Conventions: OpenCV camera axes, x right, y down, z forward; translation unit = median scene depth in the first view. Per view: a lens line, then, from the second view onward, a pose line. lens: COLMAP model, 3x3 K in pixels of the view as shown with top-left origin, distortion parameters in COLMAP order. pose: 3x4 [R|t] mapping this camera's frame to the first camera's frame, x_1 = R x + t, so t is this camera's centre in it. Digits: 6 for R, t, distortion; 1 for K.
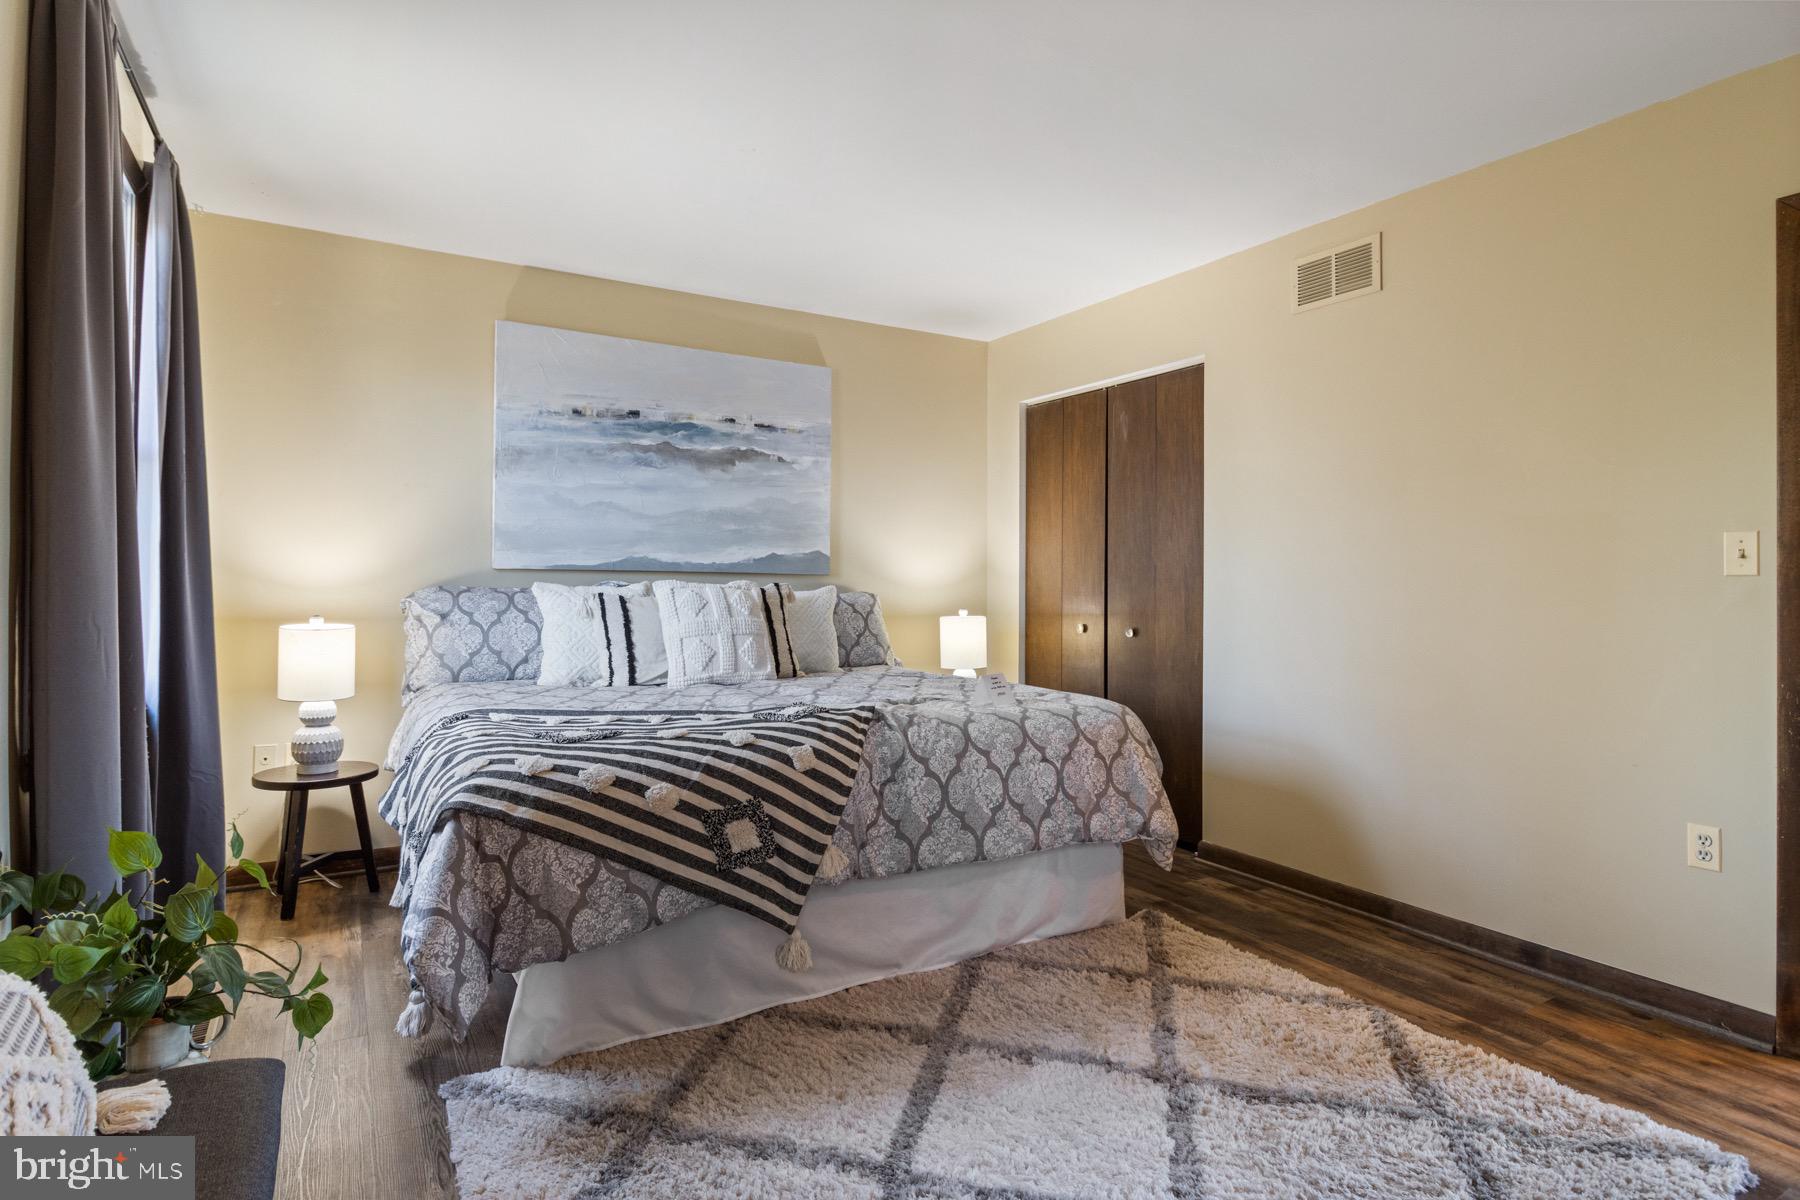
lens RADIAL K [[1003.5, 0, 882.8], [0, 1003.5, 589.3], [0, 0, 1]] dist [0.005976, 0.002603]
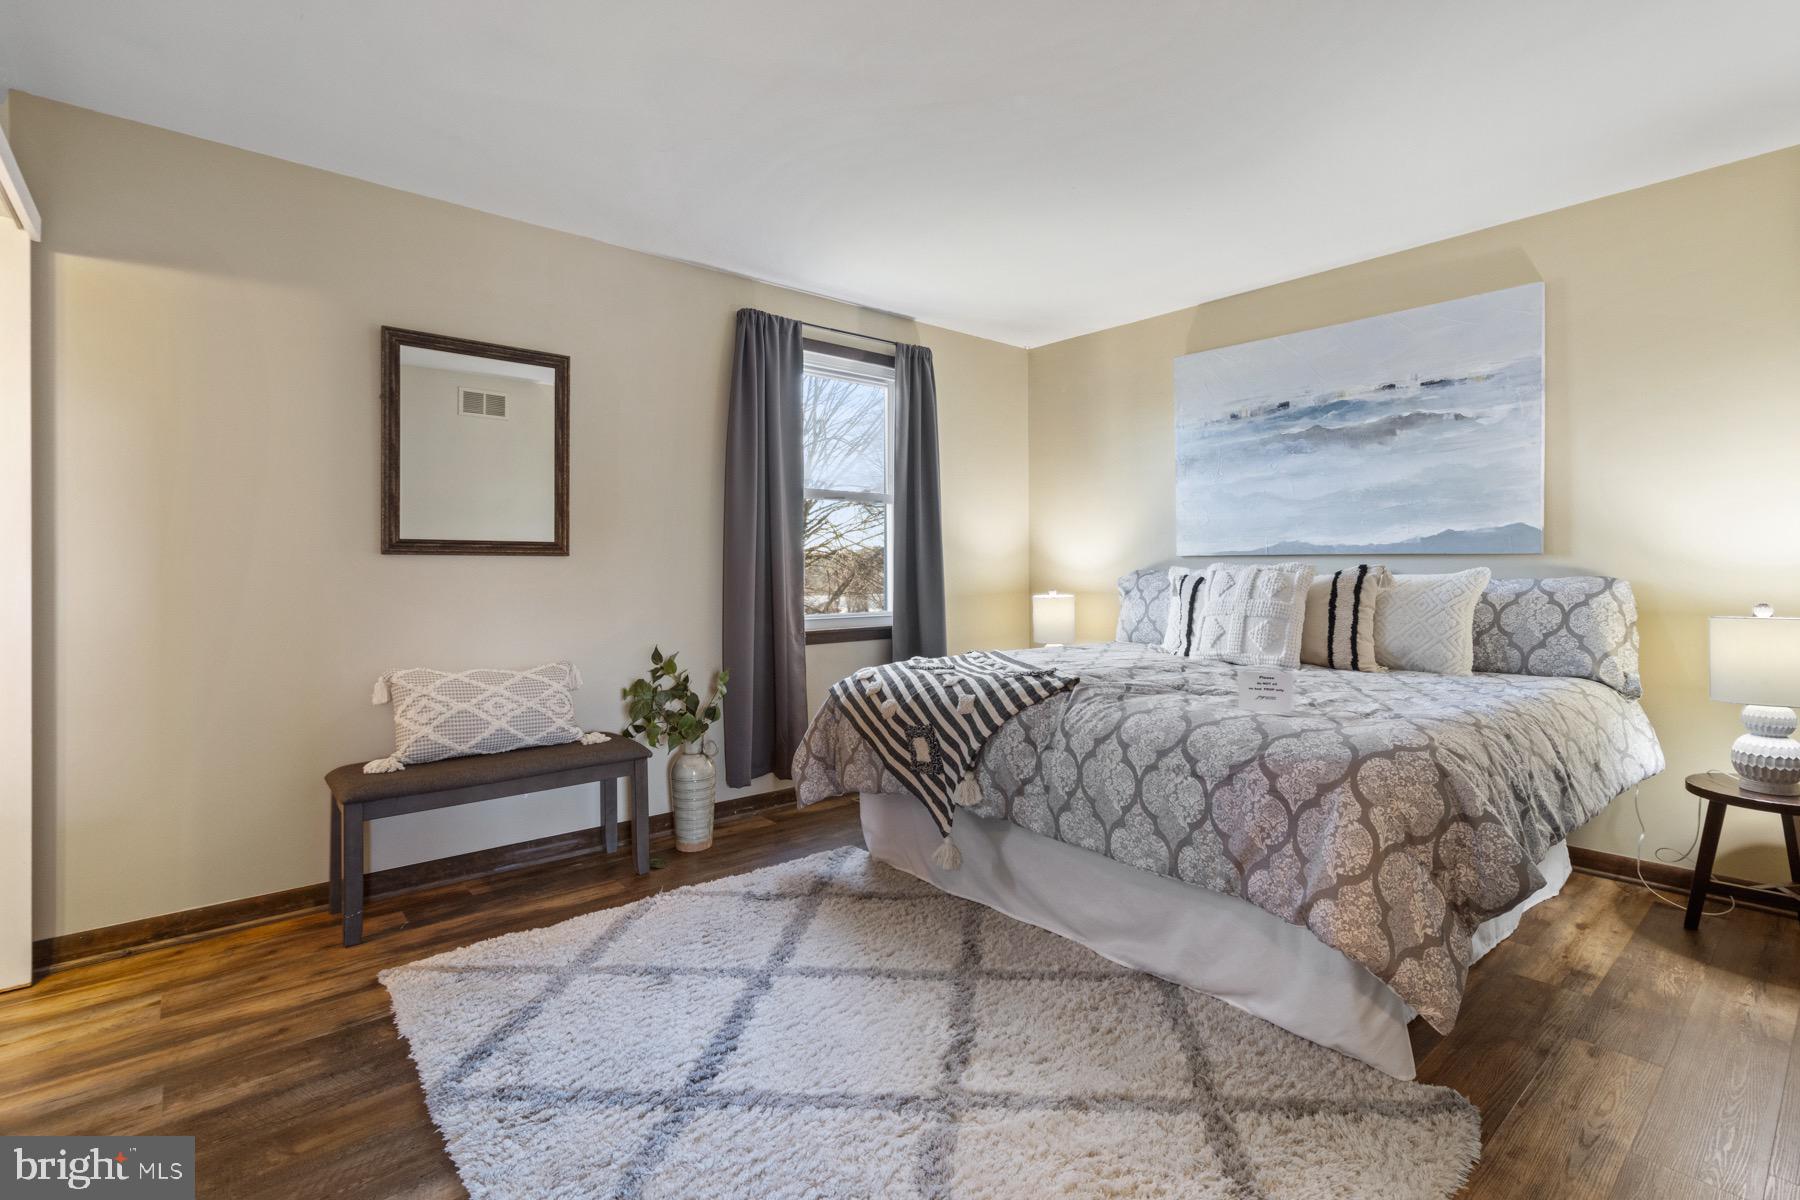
lens RADIAL K [[833.3, 0, 888.2], [0, 833.3, 590.5], [0, 0, 1]] dist [0.007713, -0.000384]
pose [[0.144815, 0.016500, -0.989321, 0.576190], [-0.008018, 0.999848, 0.015501, 0.008850], [0.989426, 0.005688, 0.144926, 0.476813]]
